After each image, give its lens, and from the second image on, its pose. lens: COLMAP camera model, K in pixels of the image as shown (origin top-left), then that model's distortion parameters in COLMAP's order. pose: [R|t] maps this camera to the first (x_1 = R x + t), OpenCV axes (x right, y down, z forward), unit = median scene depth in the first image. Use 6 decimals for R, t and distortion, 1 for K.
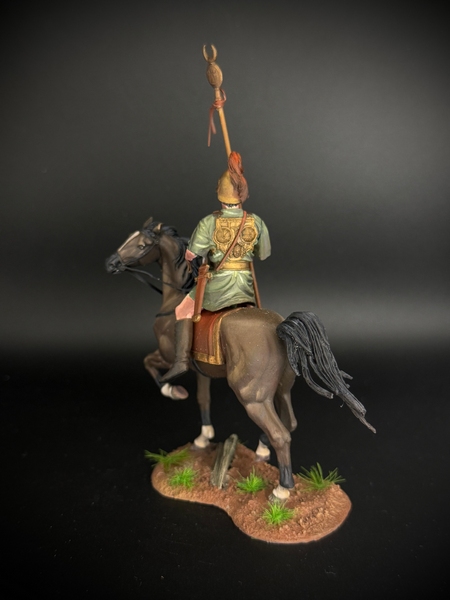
lens RADIAL K [[793.0, 0, 225.0], [0, 793.0, 300.0], [0, 0, 1]] dist [0.072770, 0.006174]
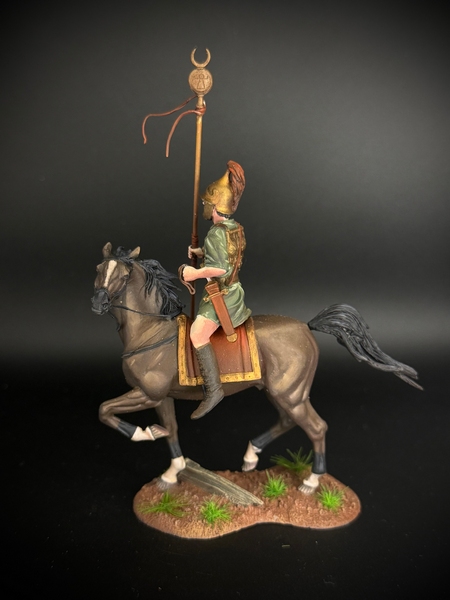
lens RADIAL K [[793.0, 0, 225.0], [0, 793.0, 300.0], [0, 0, 1]] dist [0.072770, 0.006174]
pose [[0.616506, -0.189036, 0.764320, -0.723745], [0.183544, 0.978510, 0.093963, -0.107195], [-0.765658, 0.082358, 0.637954, 0.382642]]
